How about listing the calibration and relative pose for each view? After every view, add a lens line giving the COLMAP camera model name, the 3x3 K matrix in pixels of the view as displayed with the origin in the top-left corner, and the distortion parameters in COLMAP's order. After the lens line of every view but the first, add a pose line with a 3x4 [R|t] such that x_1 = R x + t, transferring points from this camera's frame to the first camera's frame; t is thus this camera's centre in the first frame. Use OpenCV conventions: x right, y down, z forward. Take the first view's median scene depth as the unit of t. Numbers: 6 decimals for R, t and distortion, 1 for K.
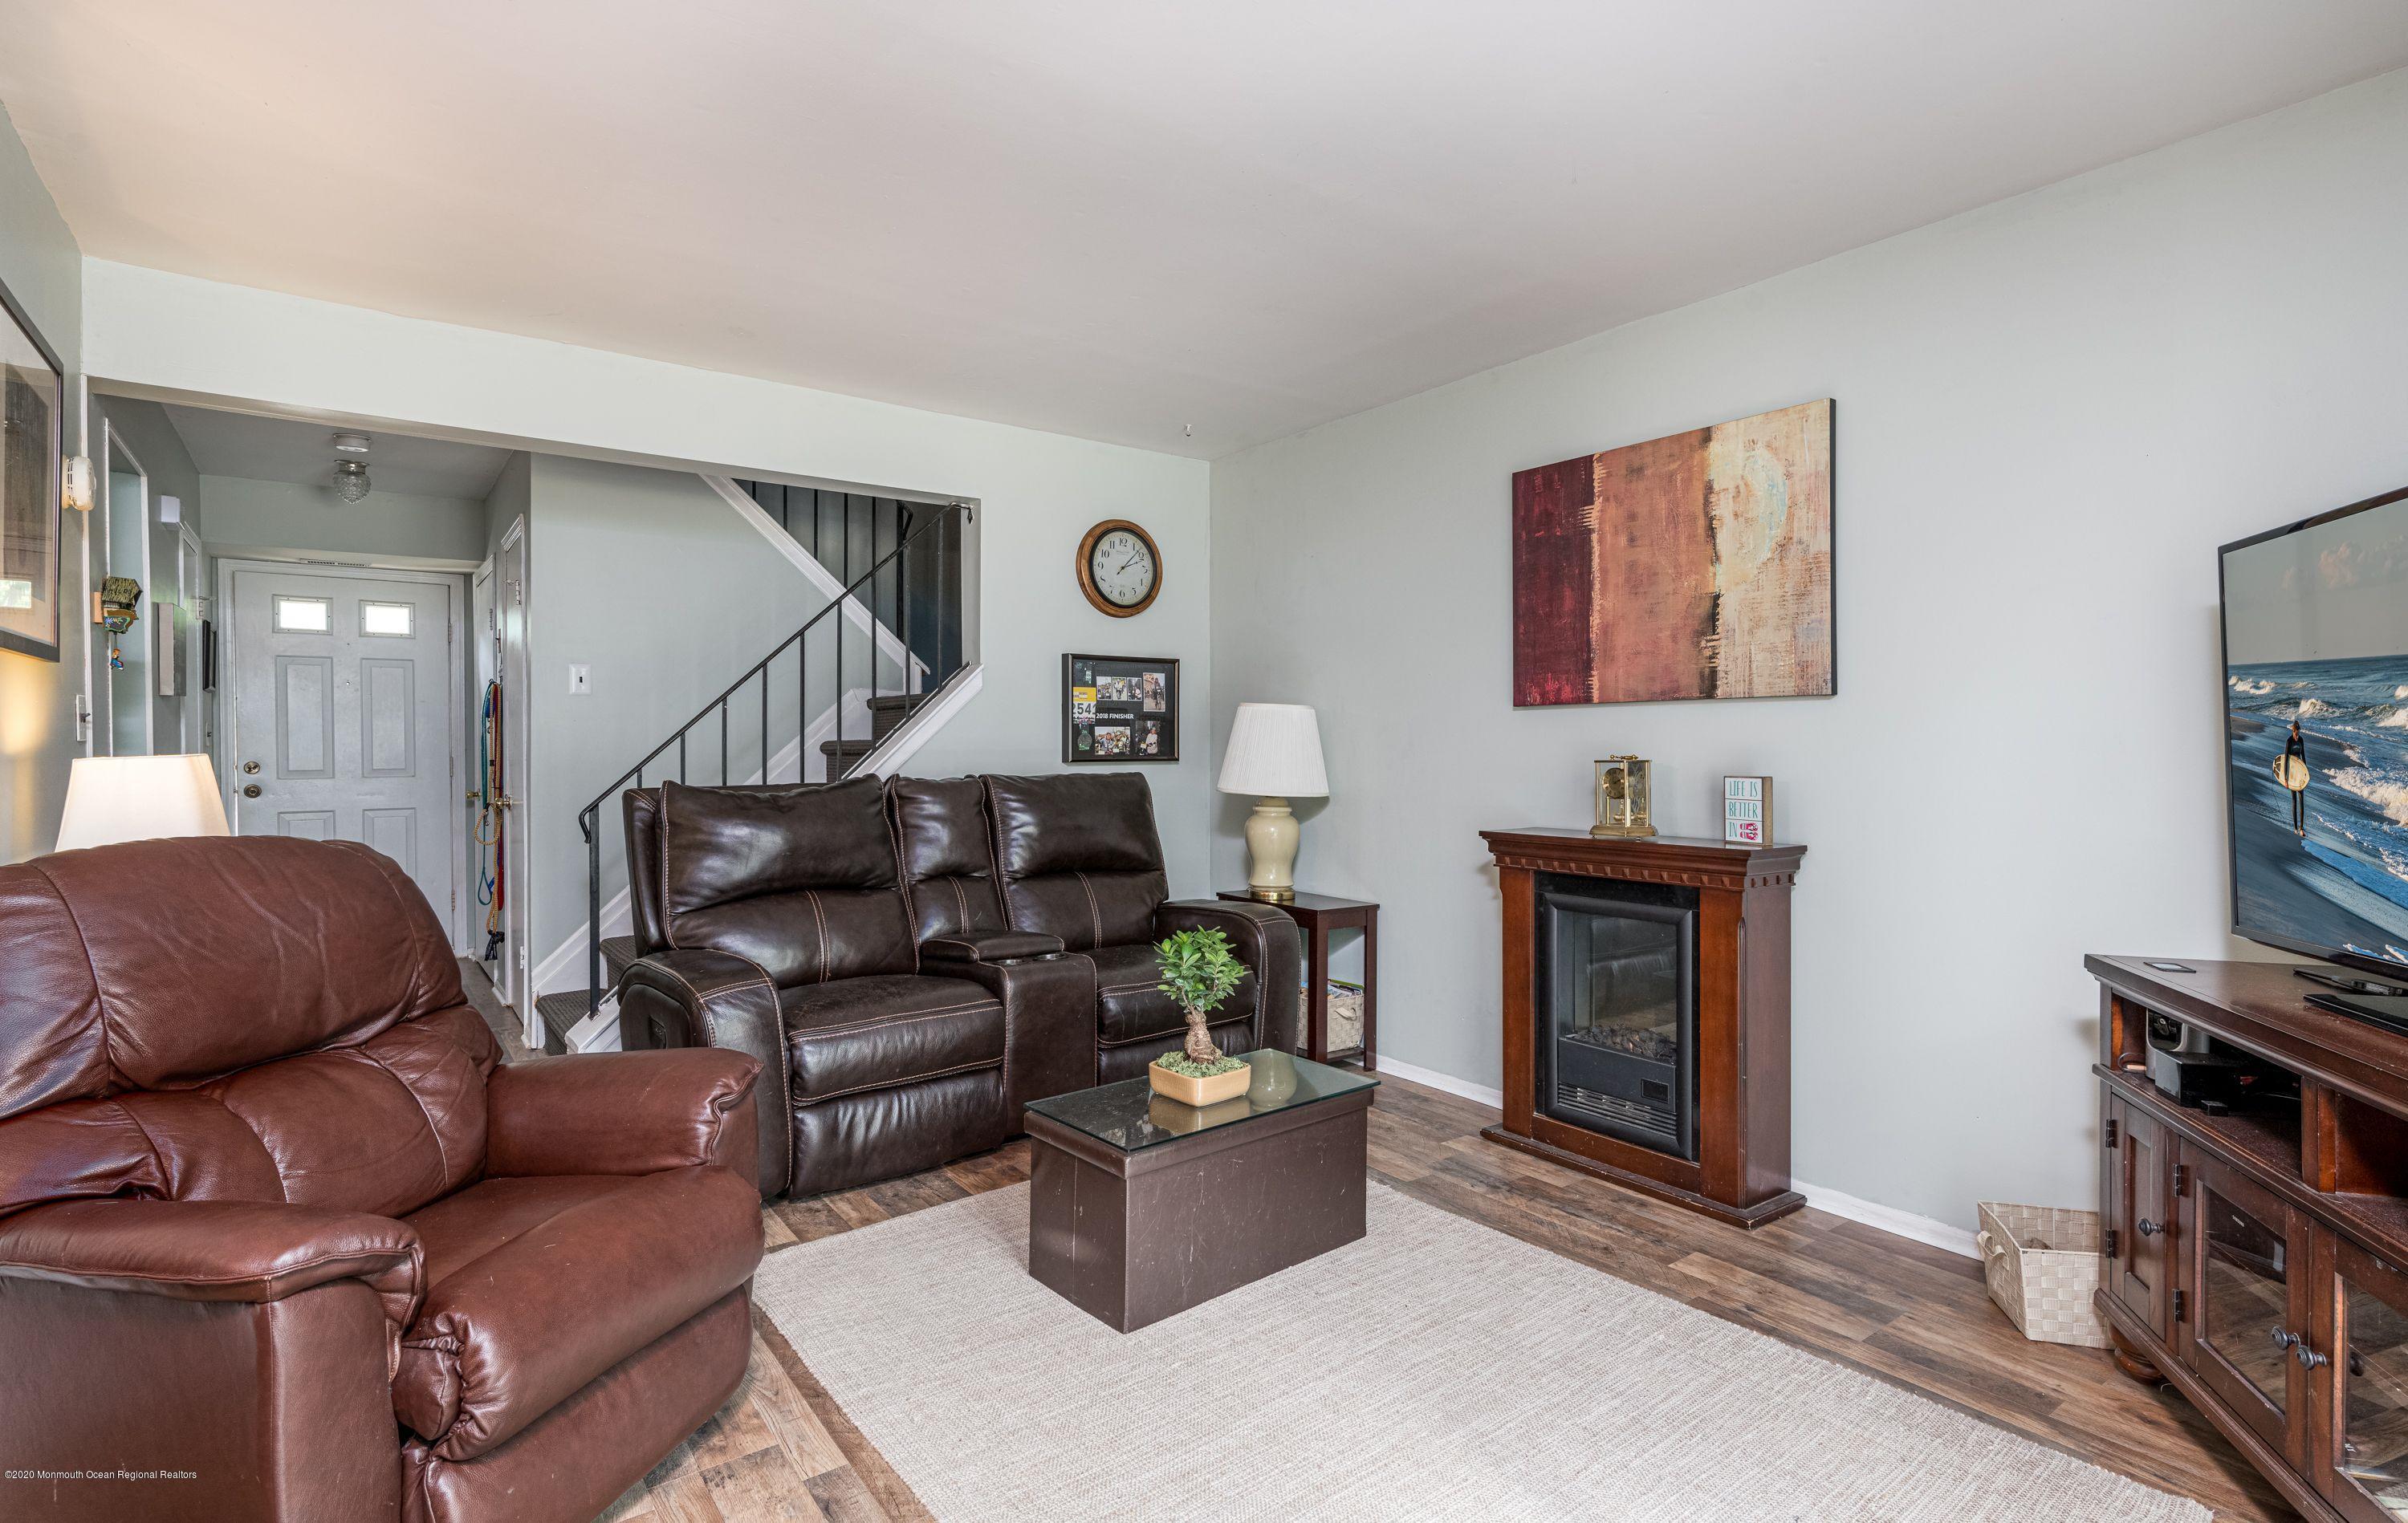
lens RADIAL K [[1189.9, 0, 1204.0], [0, 1189.9, 761.5], [0, 0, 1]] dist [0.001089, 0.000365]
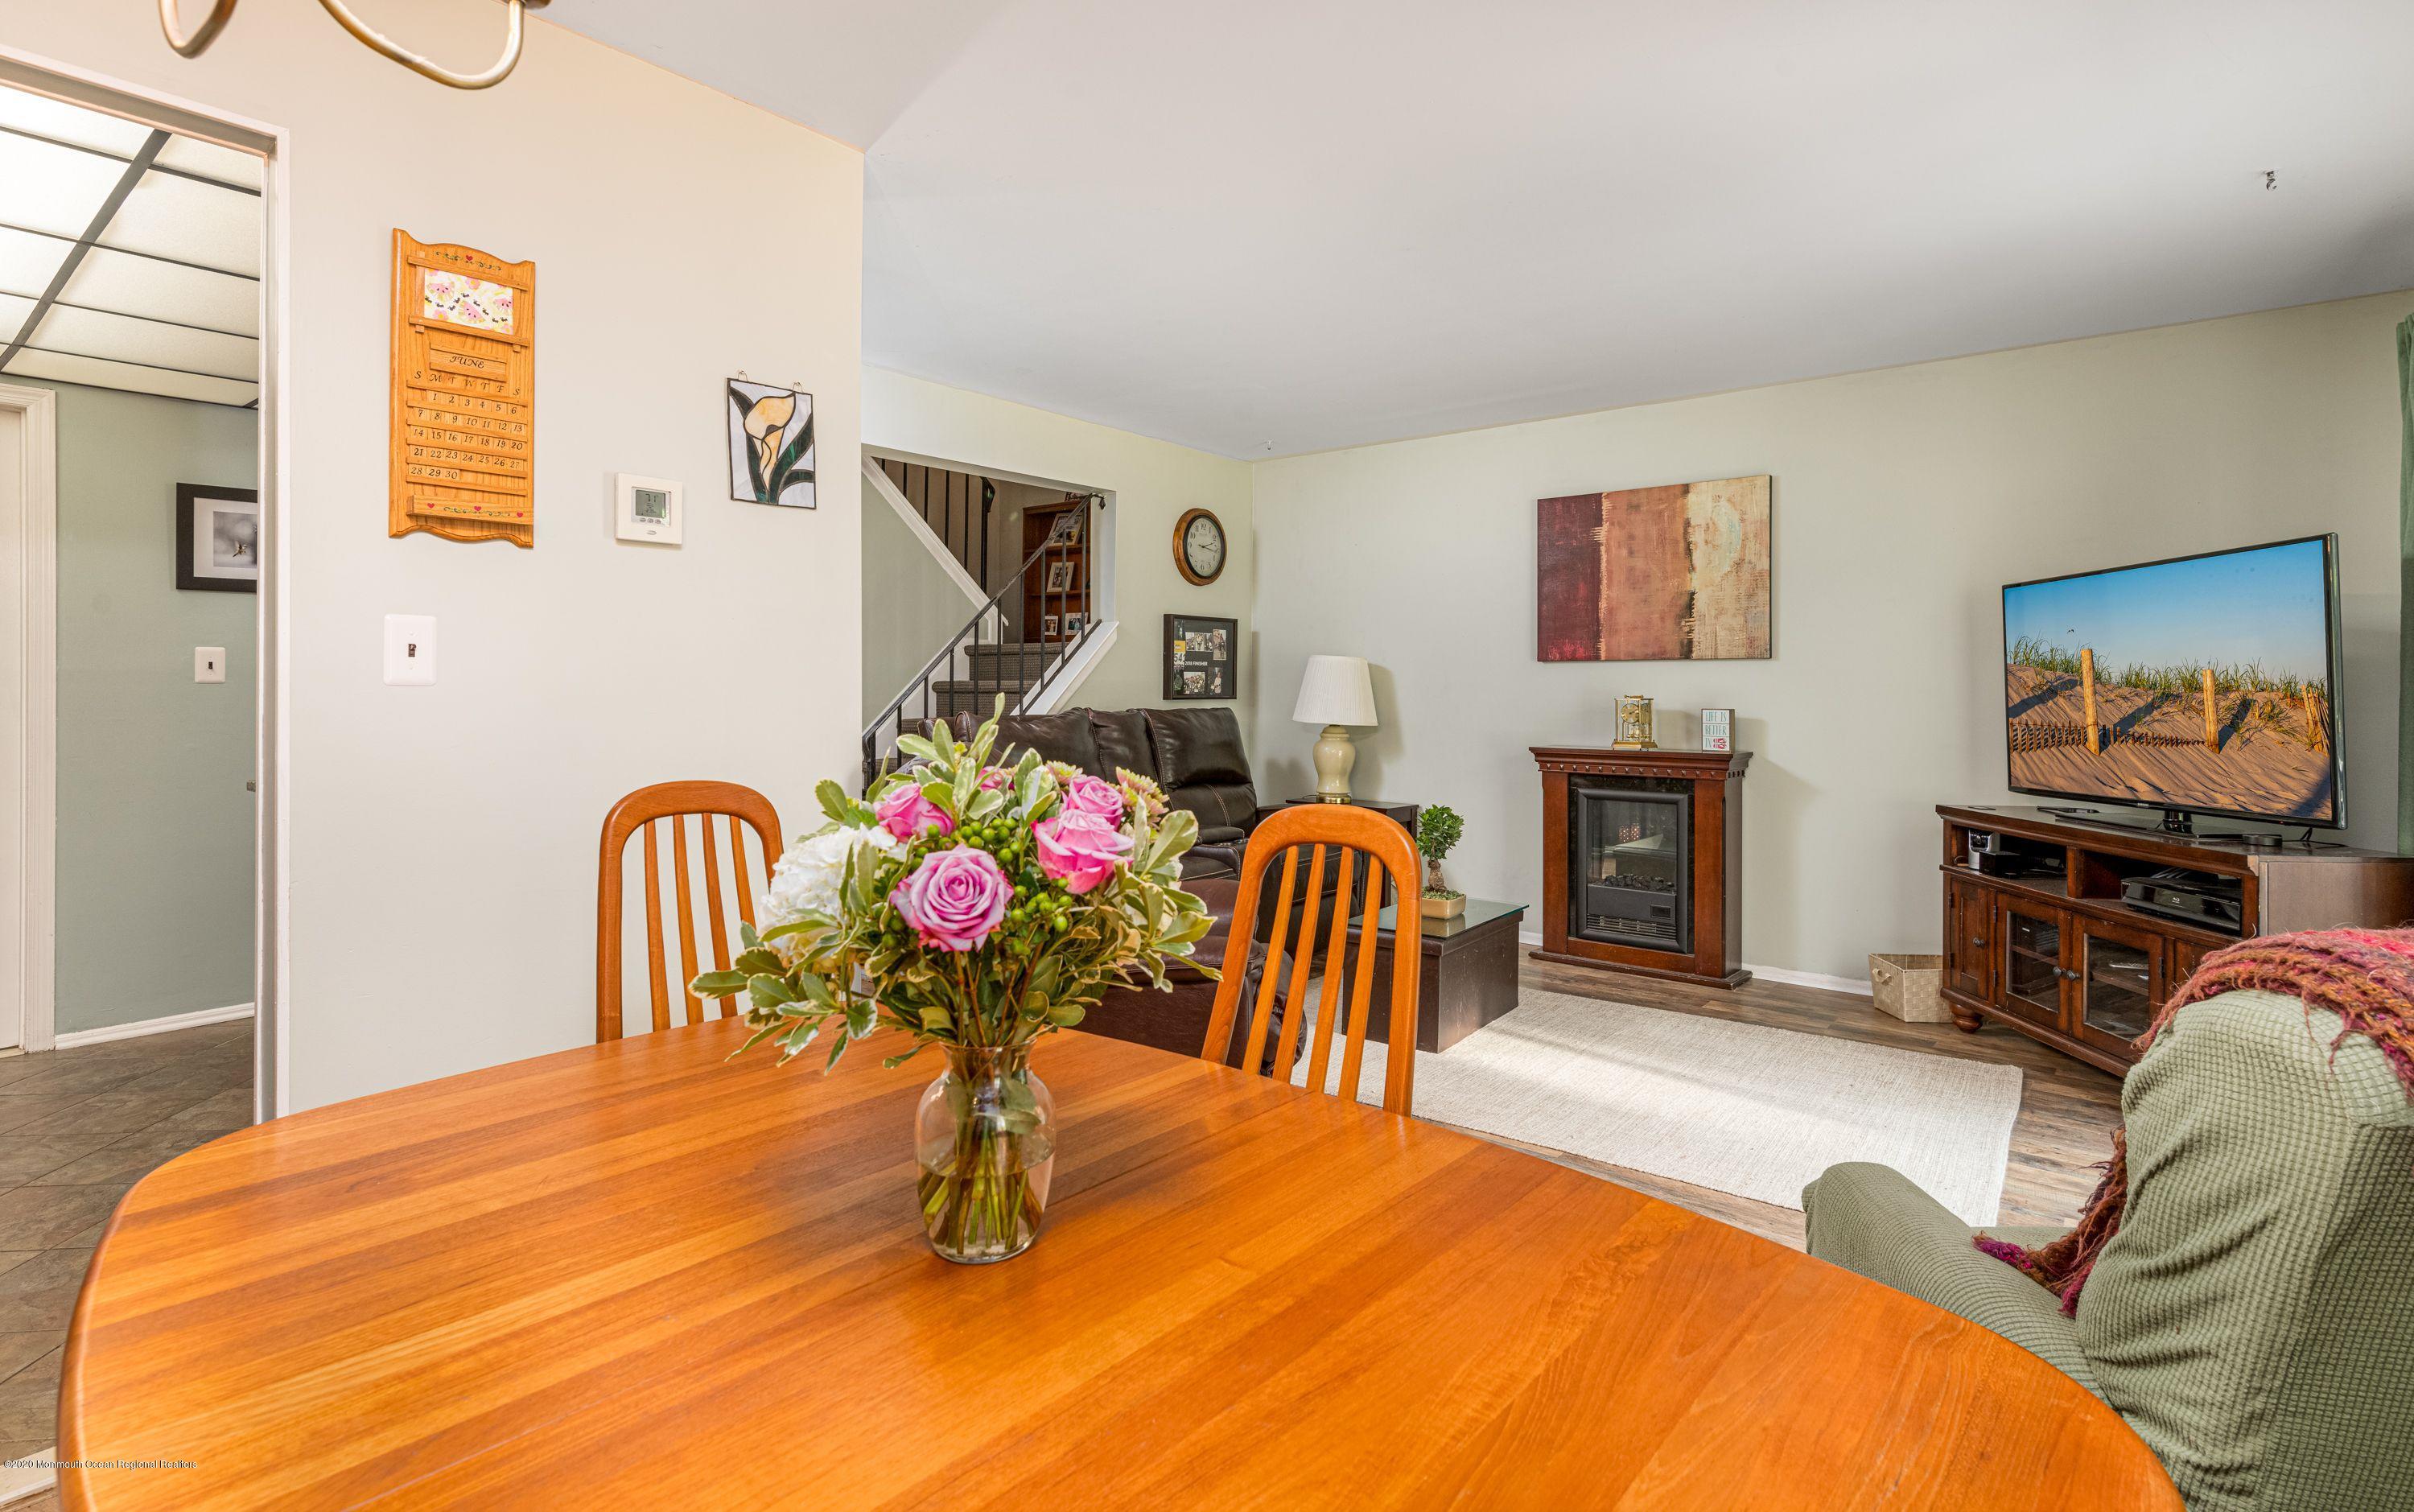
lens RADIAL K [[1202.6, 0, 1207.0], [0, 1202.6, 699.5], [0, 0, 1]] dist [-0.001370, -0.000257]
pose [[0.968232, 0.005233, 0.250000, -0.540909], [-0.003857, 0.999975, -0.005992, 0.011077], [-0.250025, 0.004837, 0.968227, -0.339263]]
